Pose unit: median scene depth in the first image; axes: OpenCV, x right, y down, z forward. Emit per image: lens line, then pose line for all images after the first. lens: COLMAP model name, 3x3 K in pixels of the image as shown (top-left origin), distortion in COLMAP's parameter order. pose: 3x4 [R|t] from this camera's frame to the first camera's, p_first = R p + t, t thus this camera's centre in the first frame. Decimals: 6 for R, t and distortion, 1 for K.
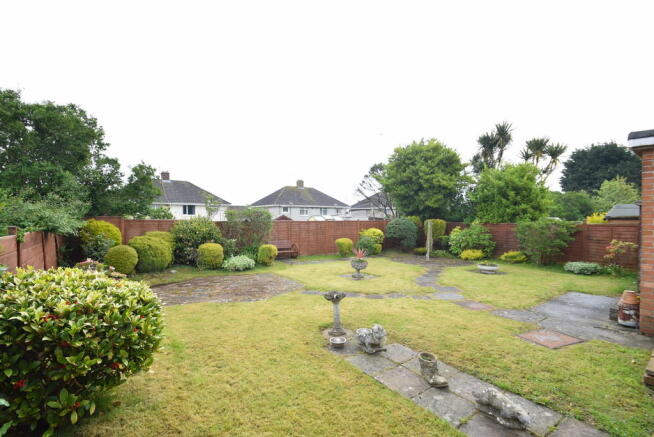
lens RADIAL K [[290.3, 0, 326.2], [0, 290.3, 220.8], [0, 0, 1]] dist [-0.009164, -0.001932]
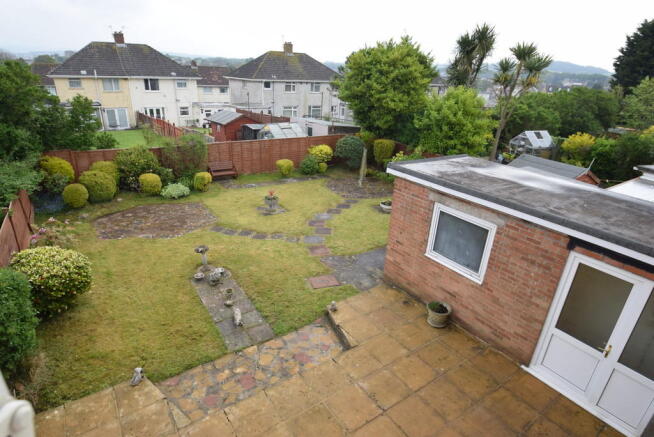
lens RADIAL K [[360.0, 0, 327.0], [0, 360.0, 214.5], [0, 0, 1]] dist [-0.021218, 0.002424]
pose [[0.998149, 0.052910, -0.029975, 0.291151], [-0.038574, 0.931948, 0.360533, -0.252350], [0.047011, -0.358710, 0.932265, -0.289410]]
